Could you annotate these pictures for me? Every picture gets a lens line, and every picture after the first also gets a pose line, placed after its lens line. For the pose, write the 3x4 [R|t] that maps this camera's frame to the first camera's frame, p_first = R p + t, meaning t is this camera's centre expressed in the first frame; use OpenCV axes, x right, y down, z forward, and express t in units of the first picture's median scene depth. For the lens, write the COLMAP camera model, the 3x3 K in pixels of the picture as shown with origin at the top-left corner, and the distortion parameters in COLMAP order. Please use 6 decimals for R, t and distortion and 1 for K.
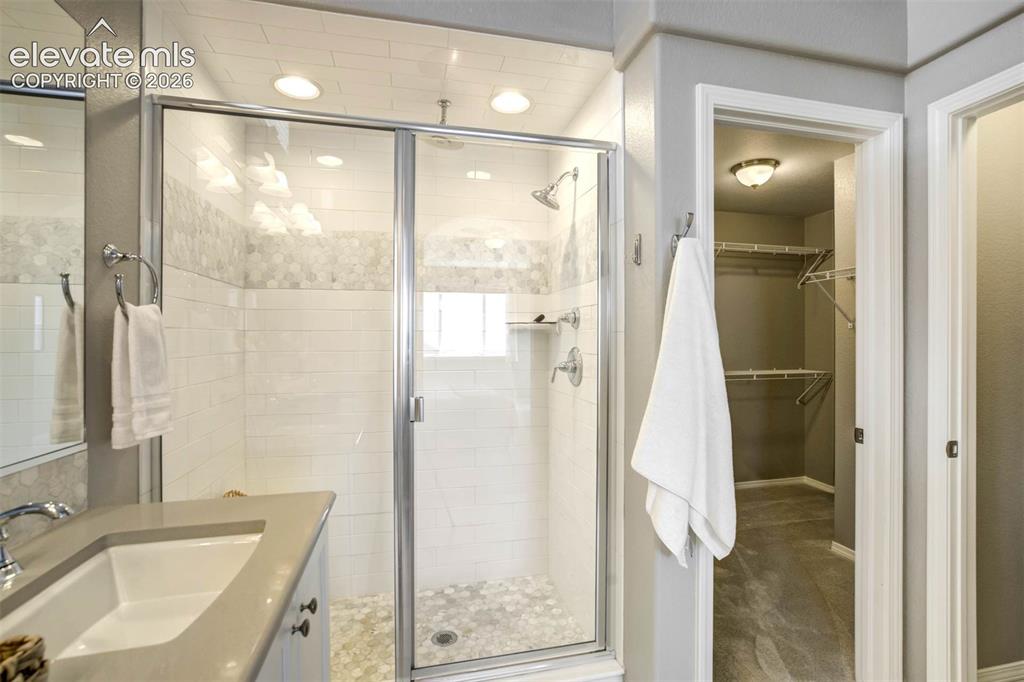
lens RADIAL K [[481.1, 0, 516.5], [0, 481.1, 341.5], [0, 0, 1]] dist [-0.037179, 0.015174]
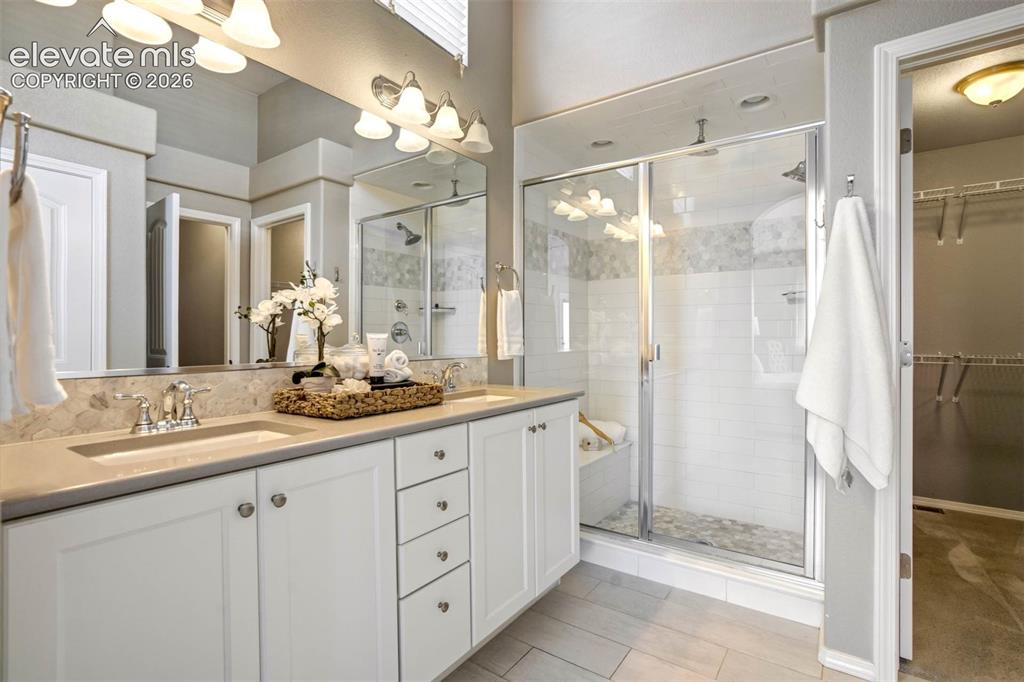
lens RADIAL K [[481.1, 0, 516.5], [0, 481.1, 341.5], [0, 0, 1]] dist [-0.037179, 0.015174]
pose [[0.665438, 0.007399, -0.746417, 0.418383], [-0.002450, 0.999967, 0.007728, 0.069287], [0.746449, -0.003314, 0.665434, -0.190317]]
